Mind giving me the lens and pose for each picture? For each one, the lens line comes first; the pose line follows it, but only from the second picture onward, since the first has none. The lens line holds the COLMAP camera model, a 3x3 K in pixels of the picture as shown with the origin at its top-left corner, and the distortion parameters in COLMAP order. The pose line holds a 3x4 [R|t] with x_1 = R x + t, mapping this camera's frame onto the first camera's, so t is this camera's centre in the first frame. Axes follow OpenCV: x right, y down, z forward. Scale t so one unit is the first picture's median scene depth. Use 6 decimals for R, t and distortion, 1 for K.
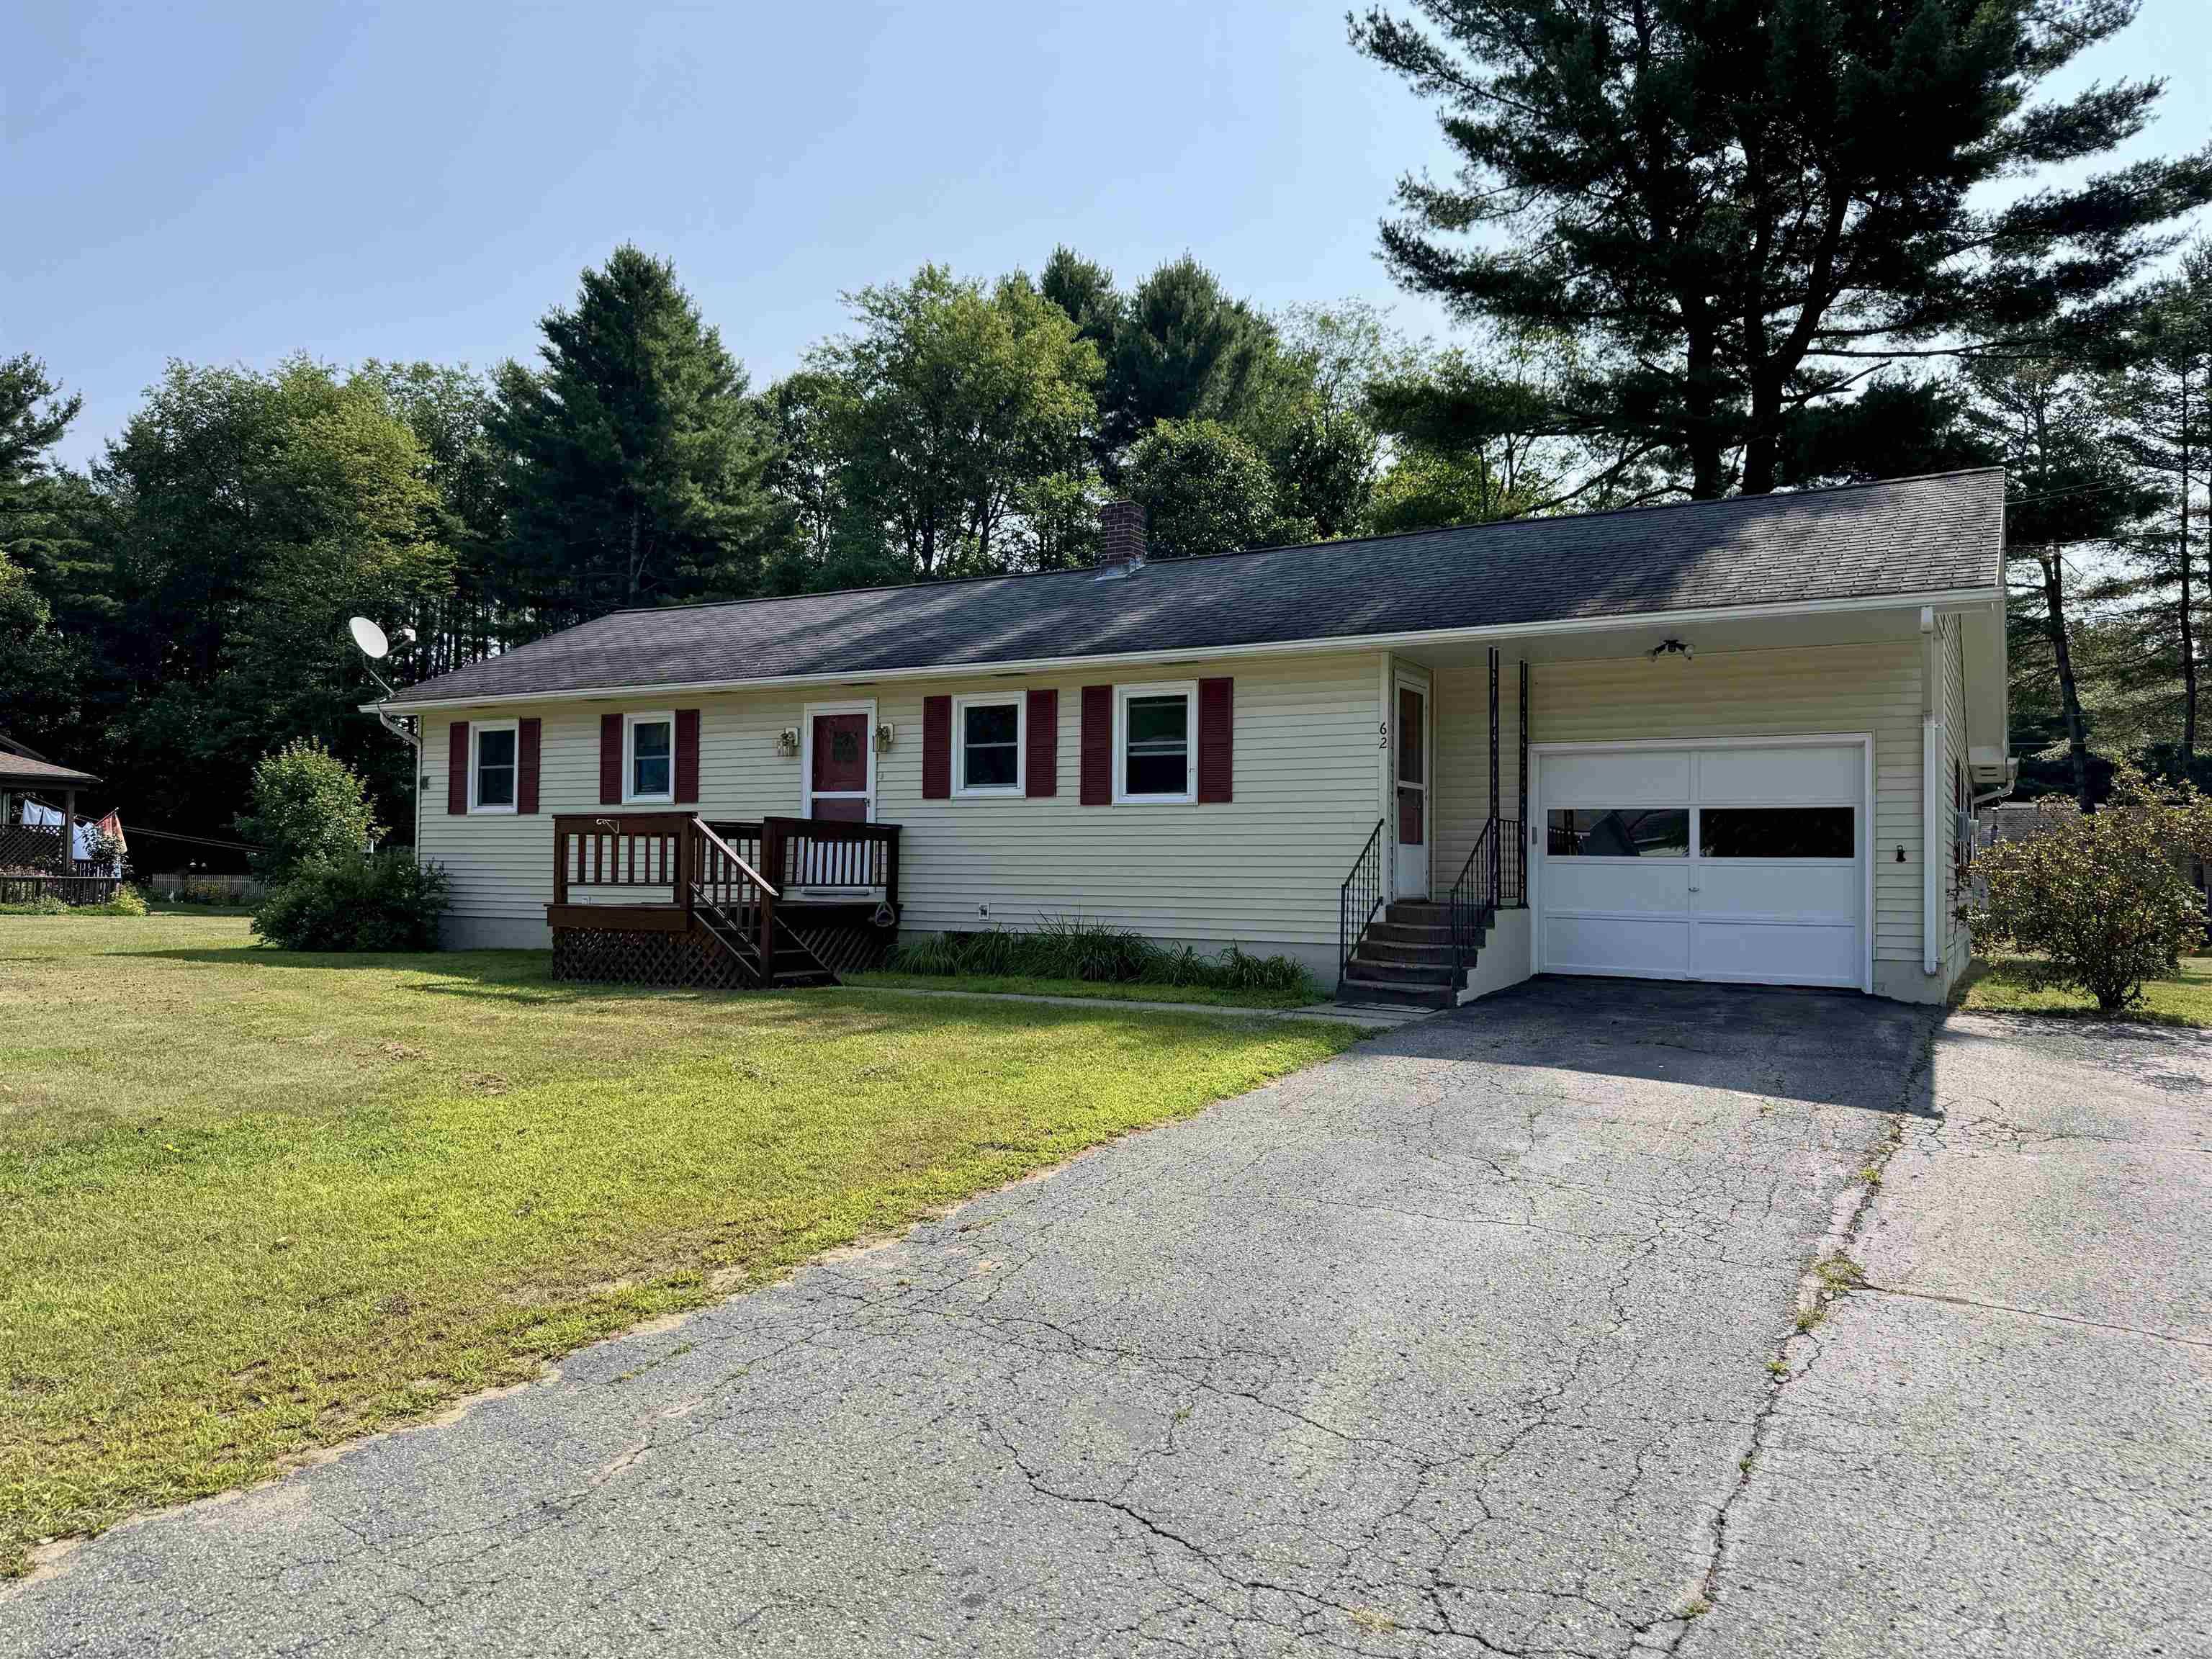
lens RADIAL K [[1532.5, 0, 1118.9], [0, 1532.5, 823.2], [0, 0, 1]] dist [-0.001398, -0.024728]
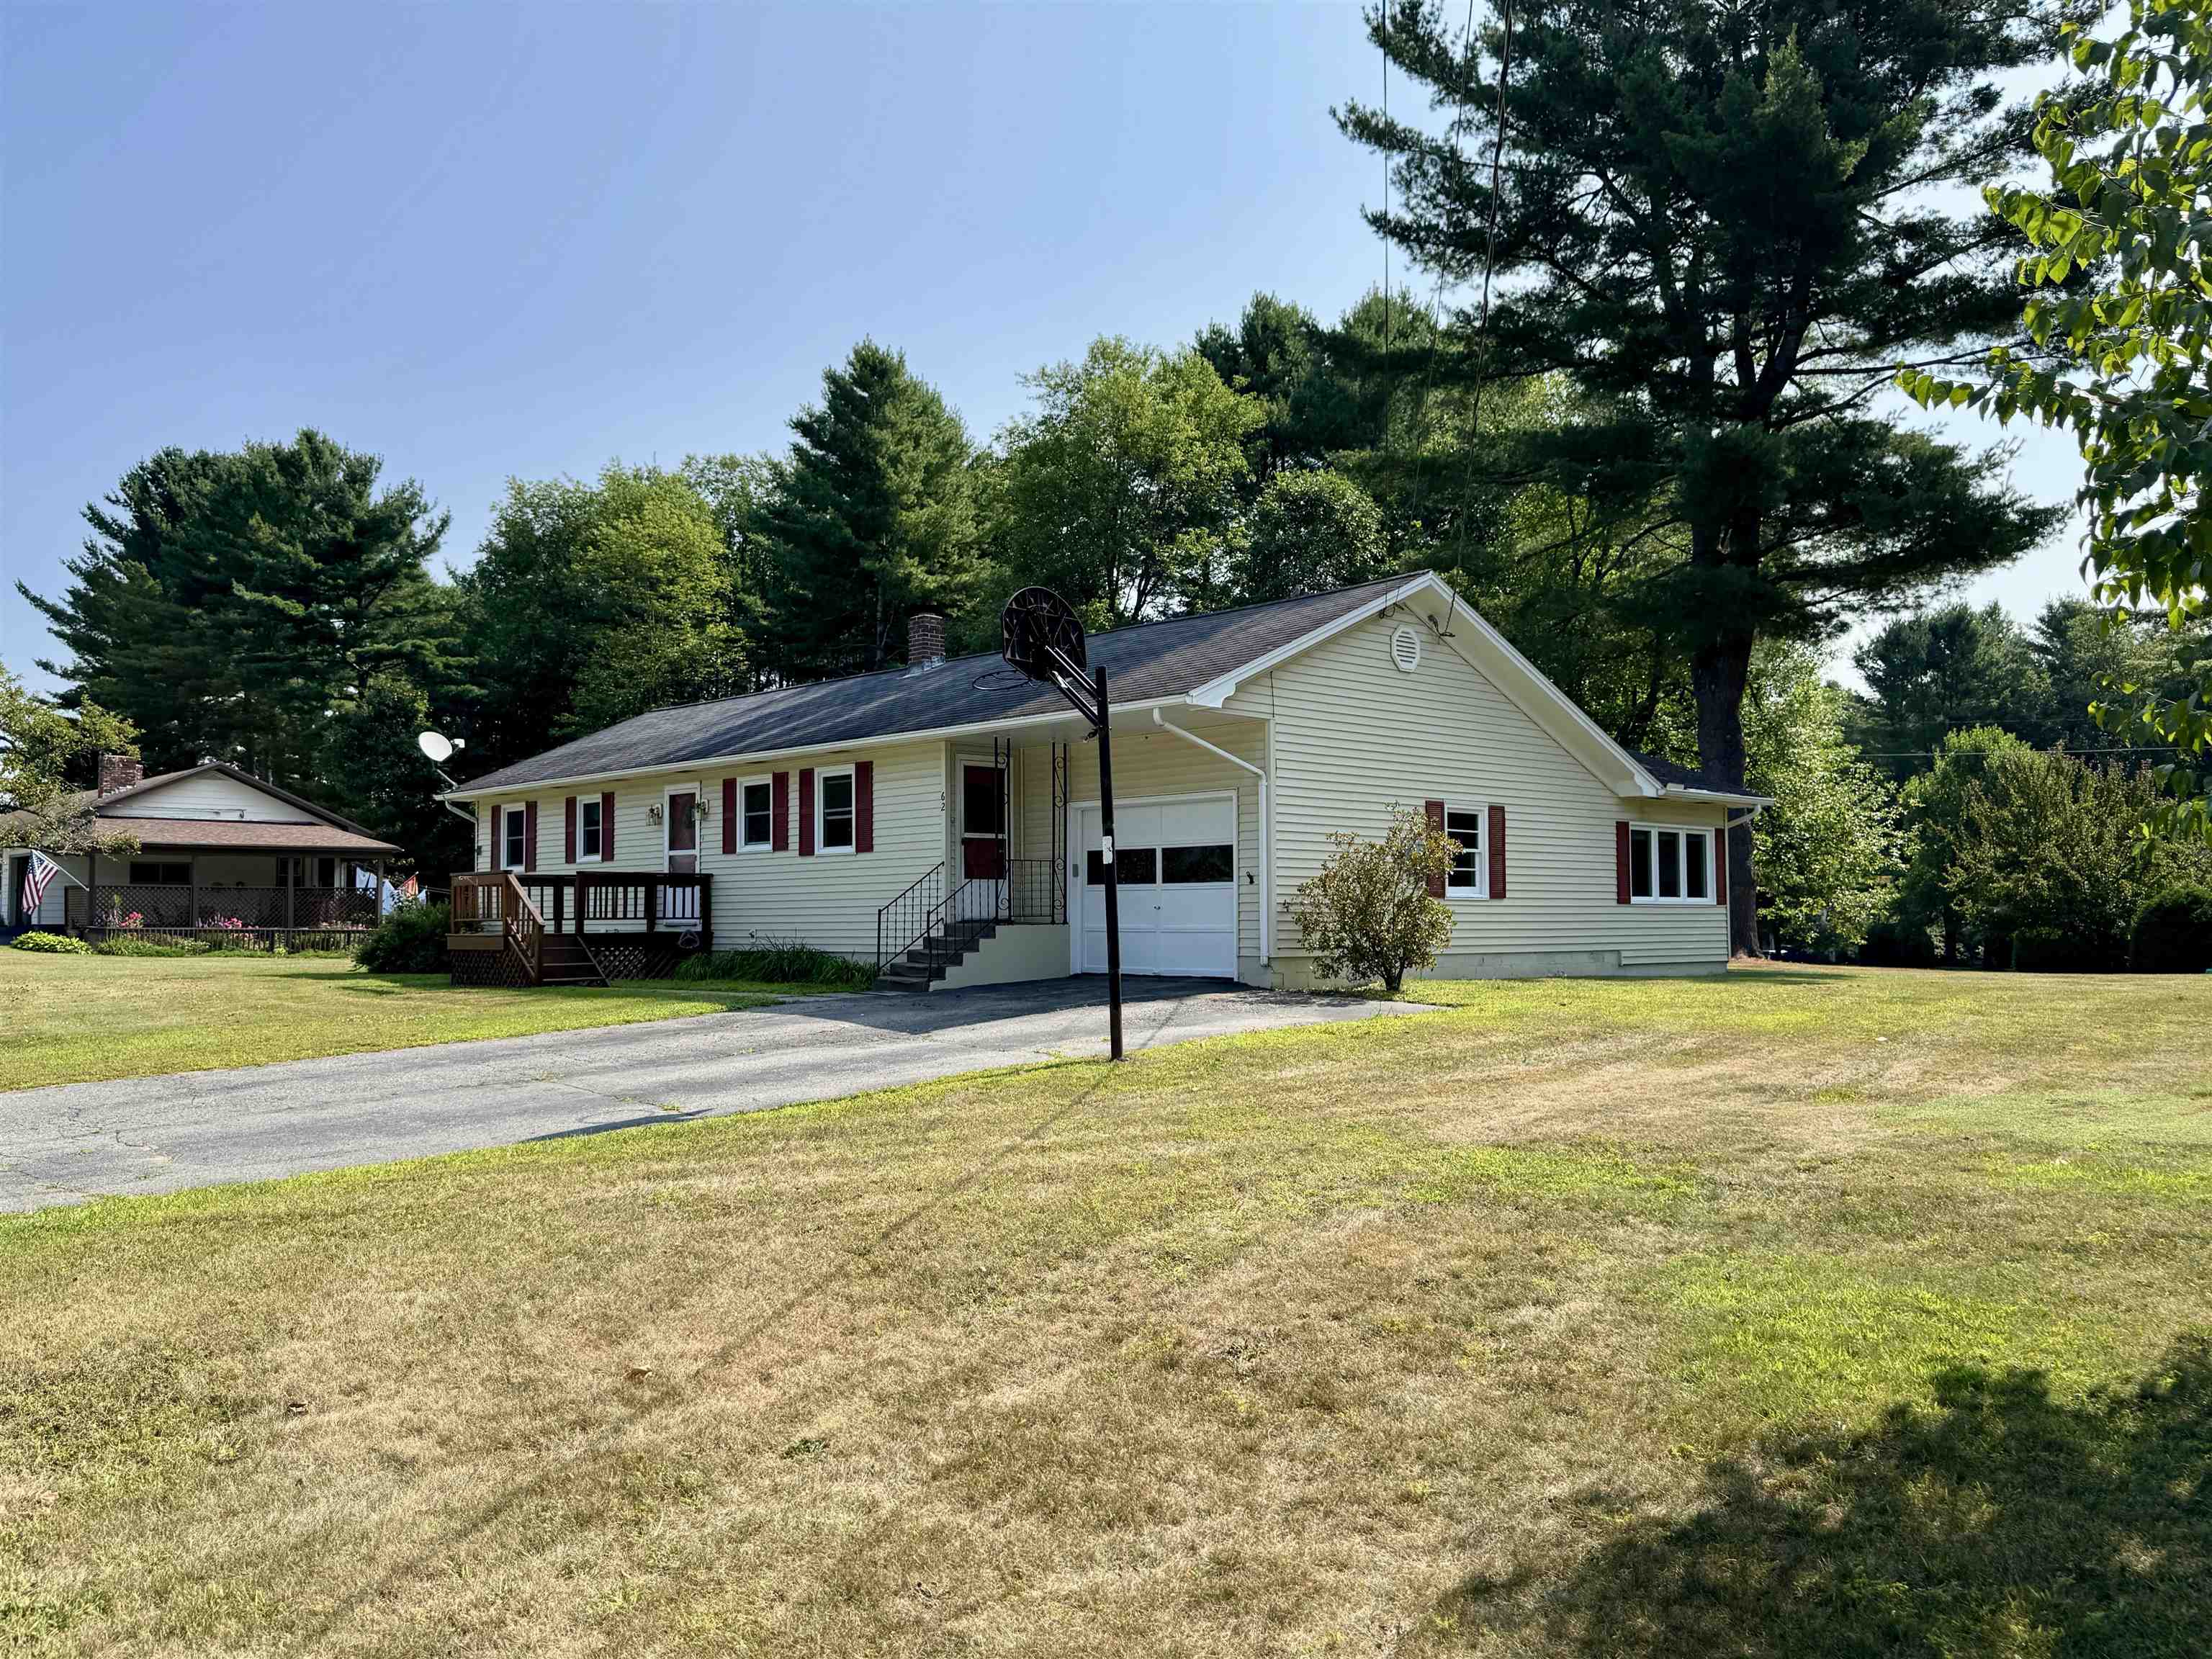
lens RADIAL K [[1661.6, 0, 1106.0], [0, 1661.6, 829.5], [0, 0, 1]] dist [0.000387, -0.002713]
pose [[0.962291, -0.031517, -0.270189, 0.248478], [0.025834, 0.999364, -0.024566, 0.002951], [0.270792, 0.016659, 0.962494, -0.137345]]
